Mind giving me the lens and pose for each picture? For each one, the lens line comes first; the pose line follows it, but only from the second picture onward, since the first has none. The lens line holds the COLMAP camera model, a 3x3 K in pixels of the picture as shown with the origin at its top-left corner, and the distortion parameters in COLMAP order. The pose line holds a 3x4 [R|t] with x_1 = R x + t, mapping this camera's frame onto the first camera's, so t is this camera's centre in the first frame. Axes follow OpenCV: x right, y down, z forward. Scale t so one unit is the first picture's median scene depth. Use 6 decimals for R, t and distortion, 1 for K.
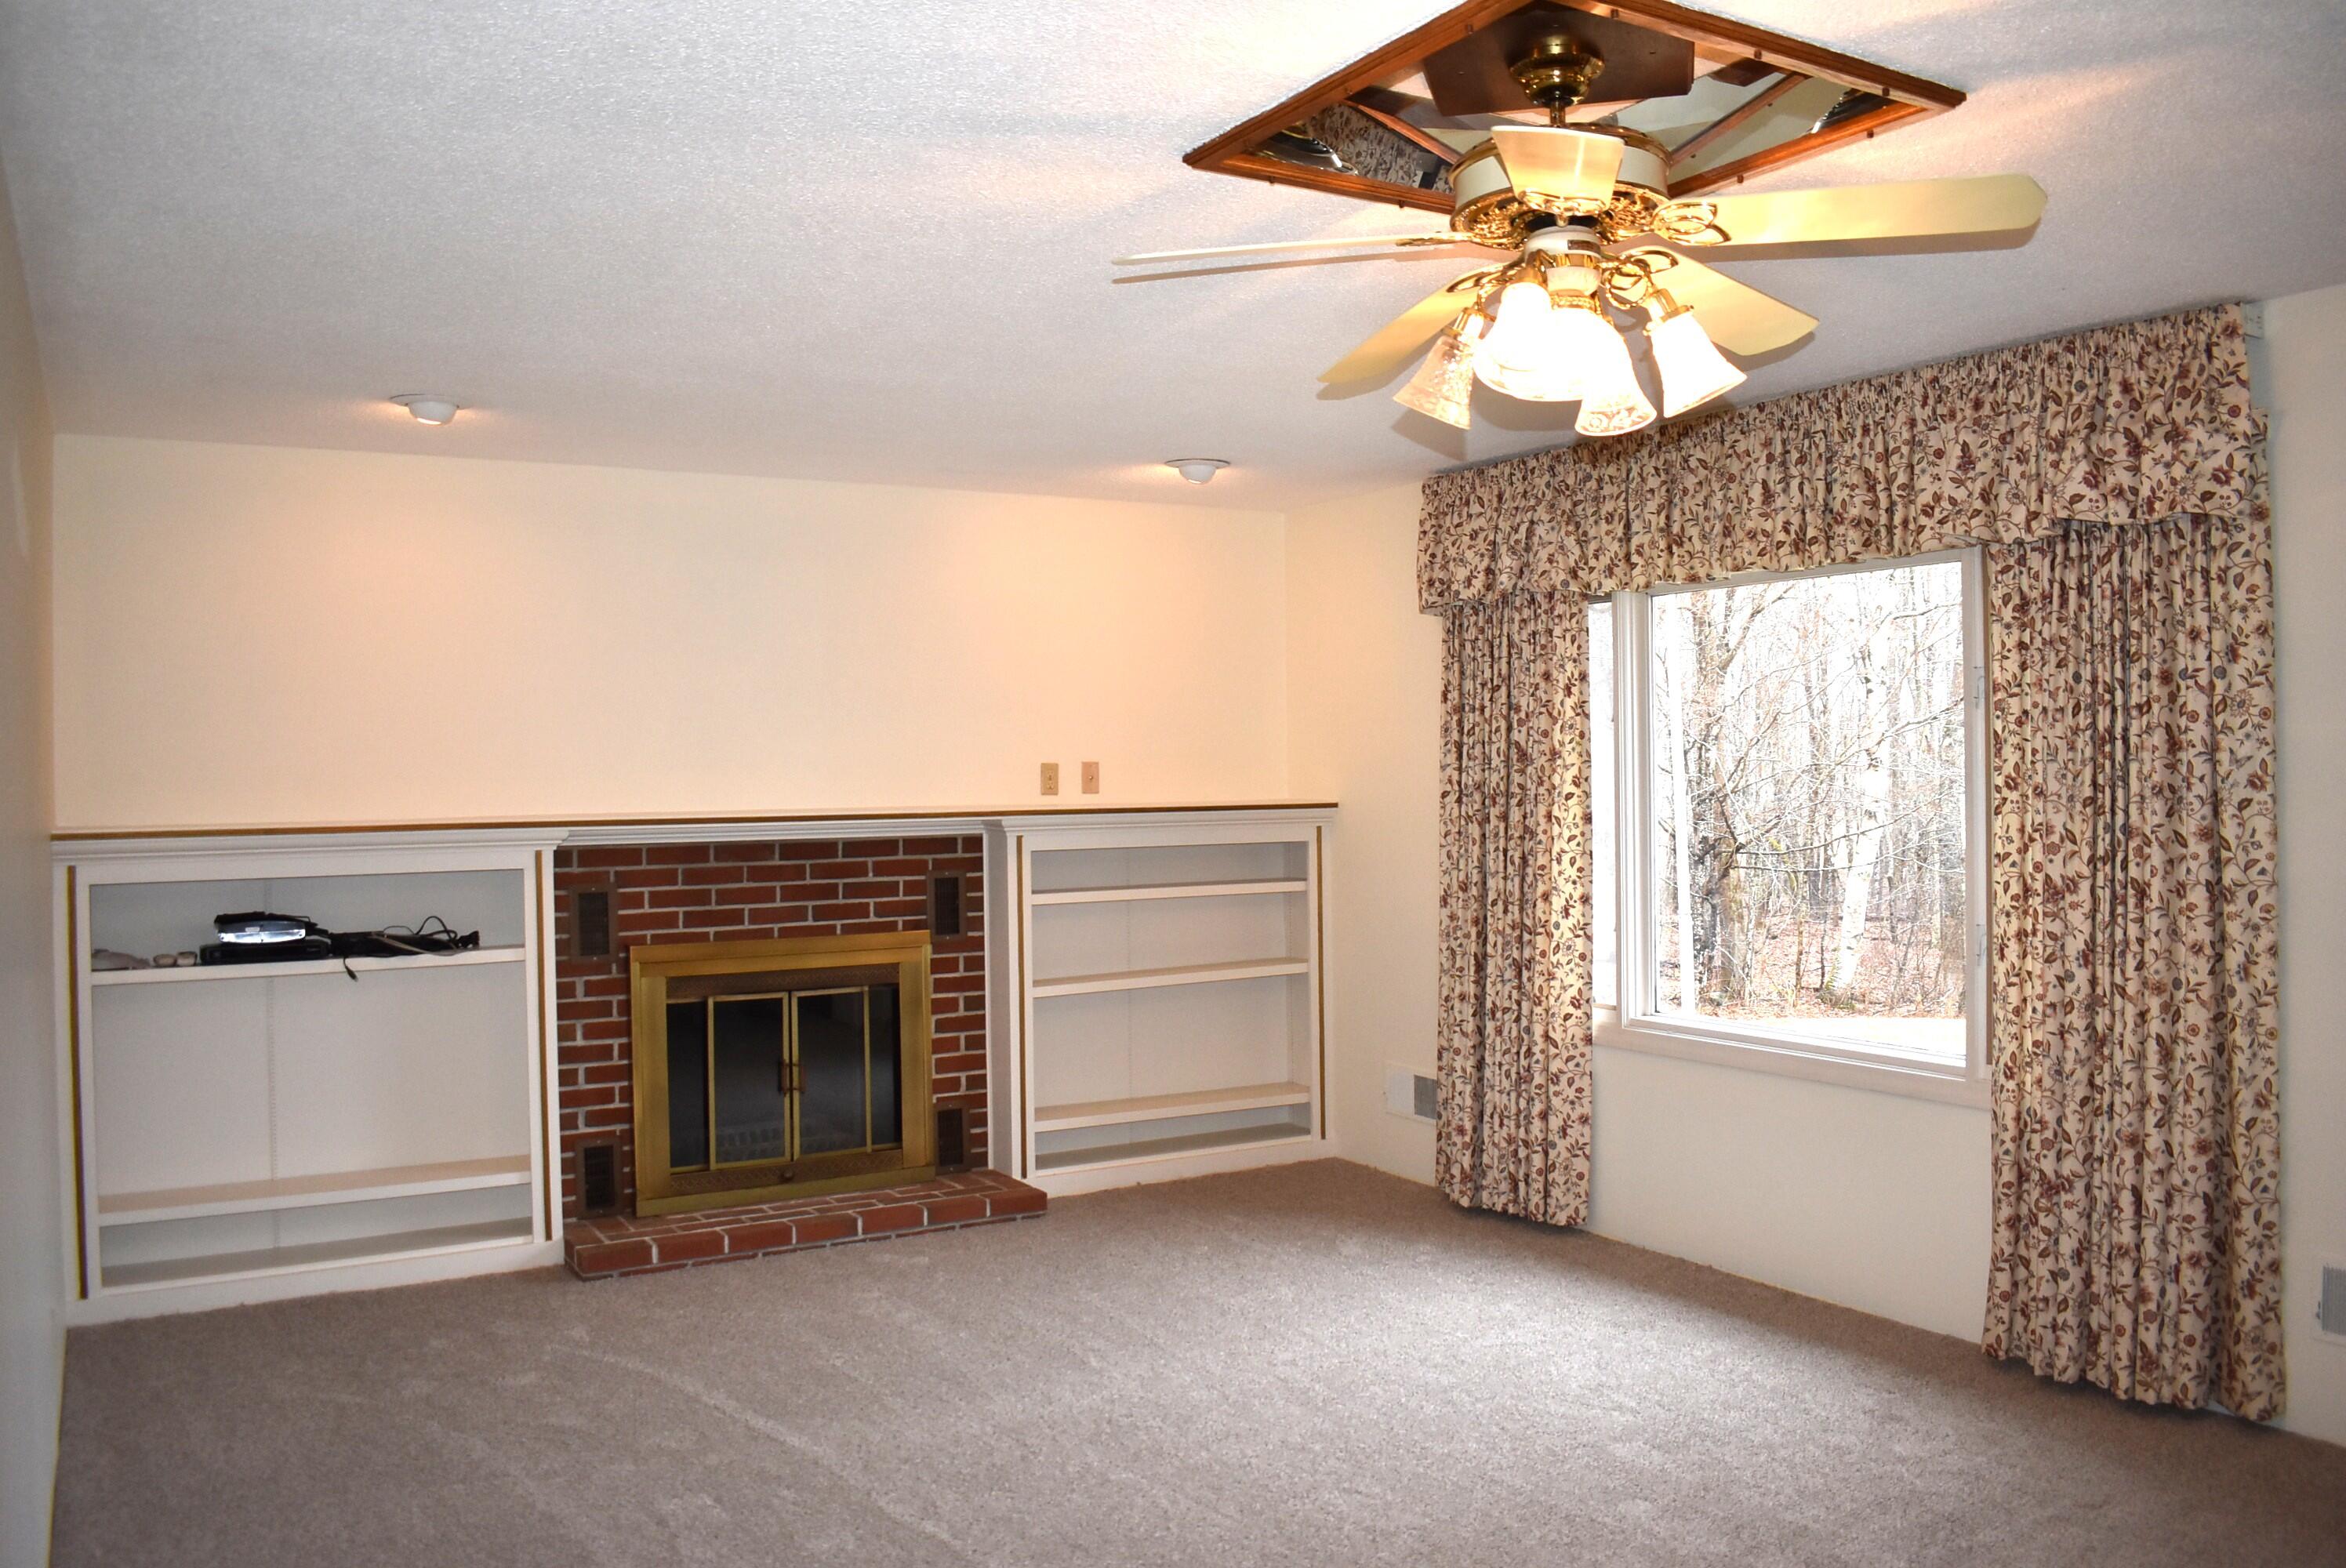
lens RADIAL K [[1848.1, 0, 1182.8], [0, 1848.1, 781.3], [0, 0, 1]] dist [-0.093297, 0.015506]
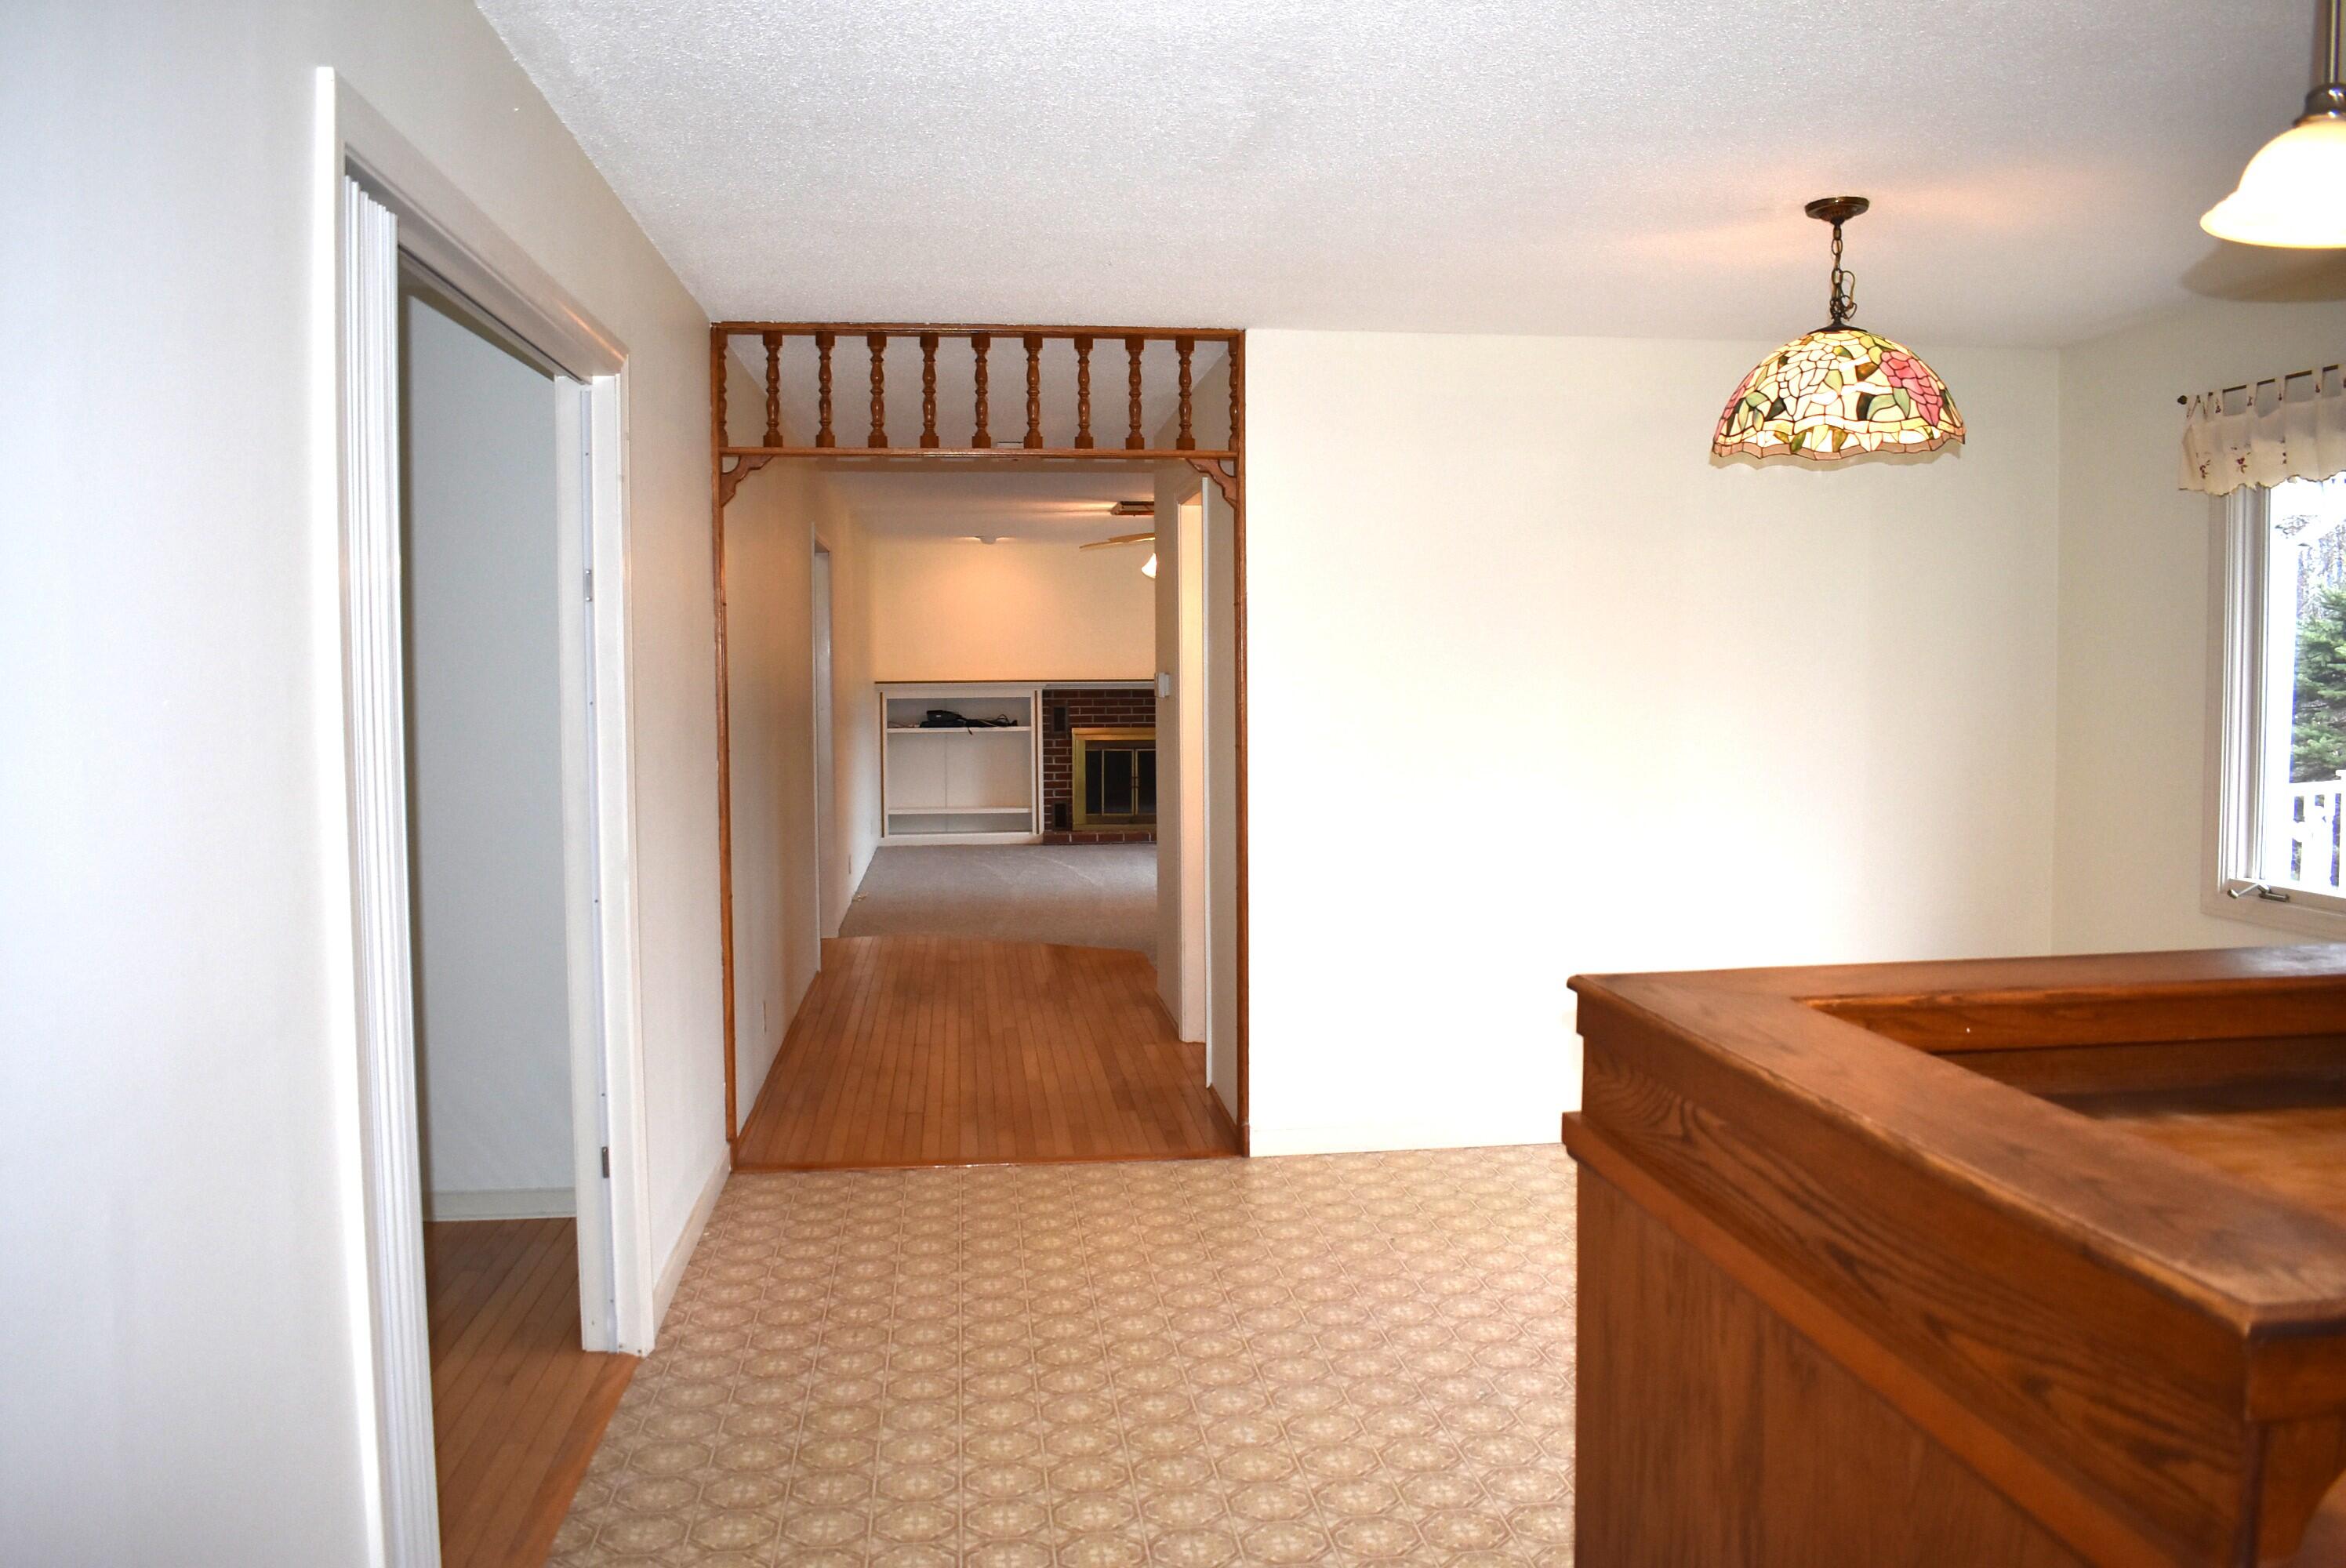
lens RADIAL K [[1848.1, 0, 1176.6], [0, 1848.1, 788.8], [0, 0, 1]] dist [-0.093297, 0.015506]
pose [[0.915751, 0.039412, -0.399808, 1.071373], [-0.012427, 0.997479, 0.069864, -0.012889], [0.401553, -0.059010, 0.913933, -1.633254]]
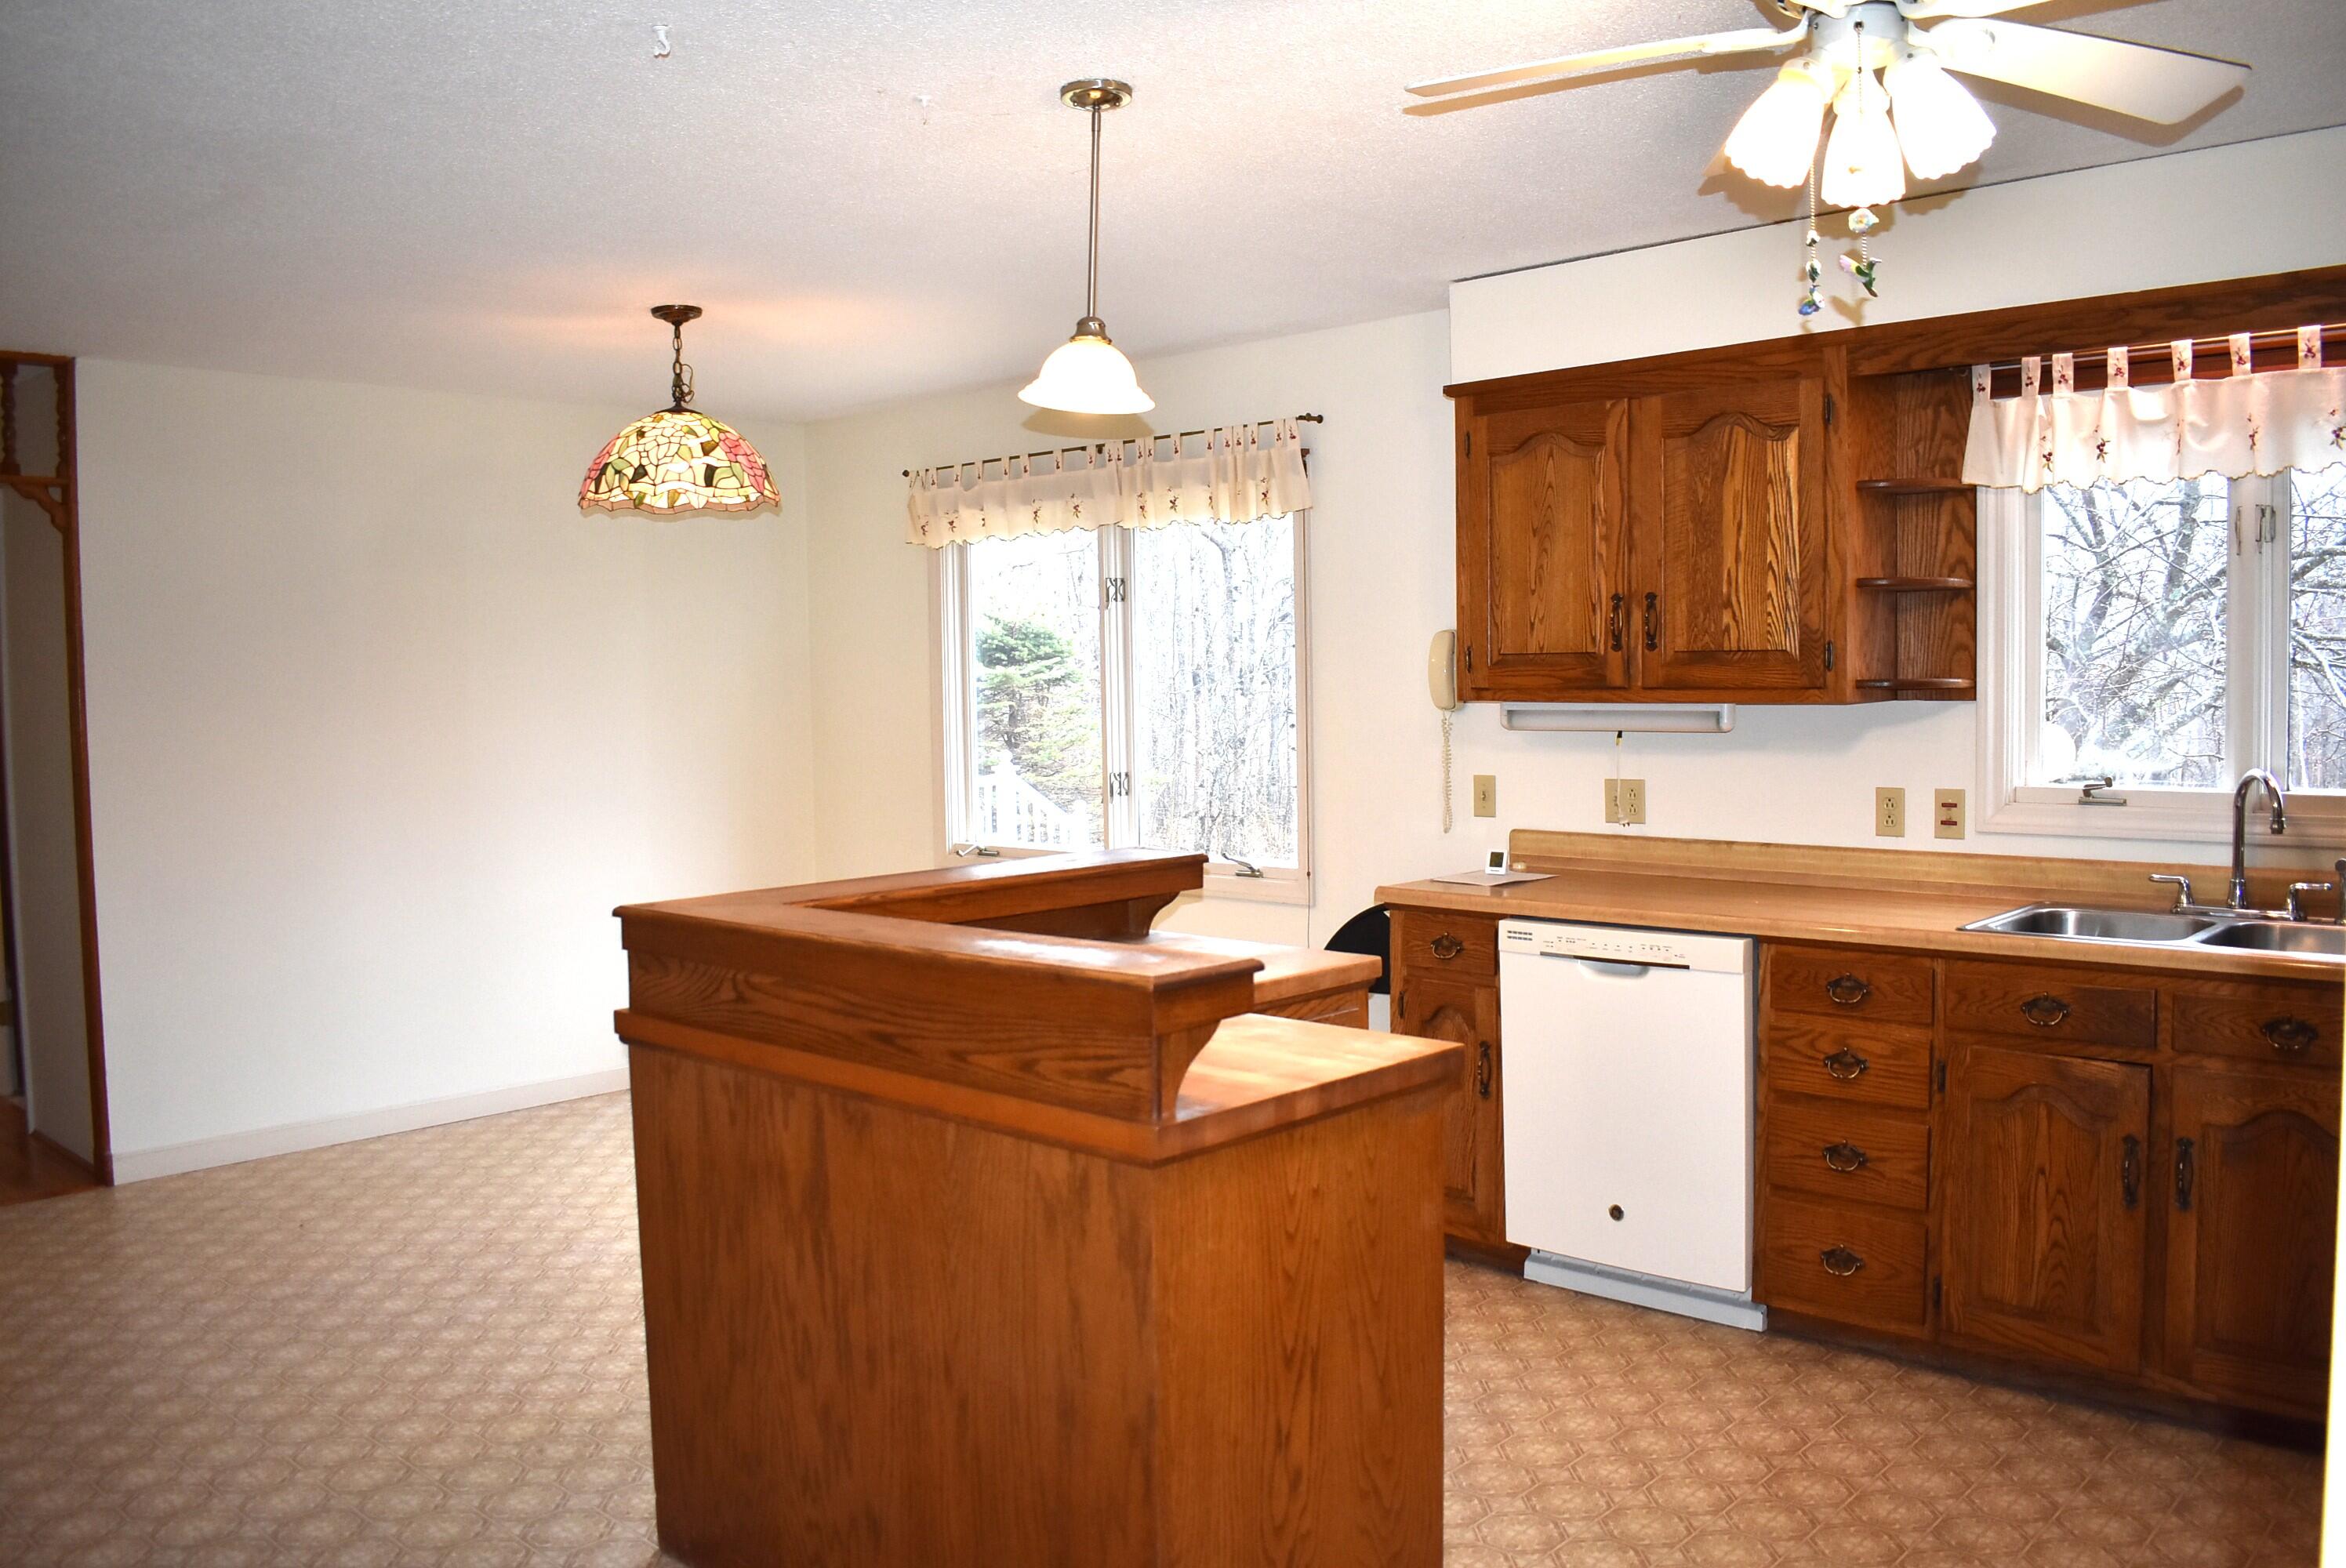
lens RADIAL K [[1848.1, 0, 1174.6], [0, 1848.1, 780.3], [0, 0, 1]] dist [-0.093297, 0.015506]
pose [[0.959899, -0.012091, 0.280084, 0.842044], [-0.000368, 0.999014, 0.044386, 0.008576], [-0.280344, -0.042709, 0.958949, -2.139213]]
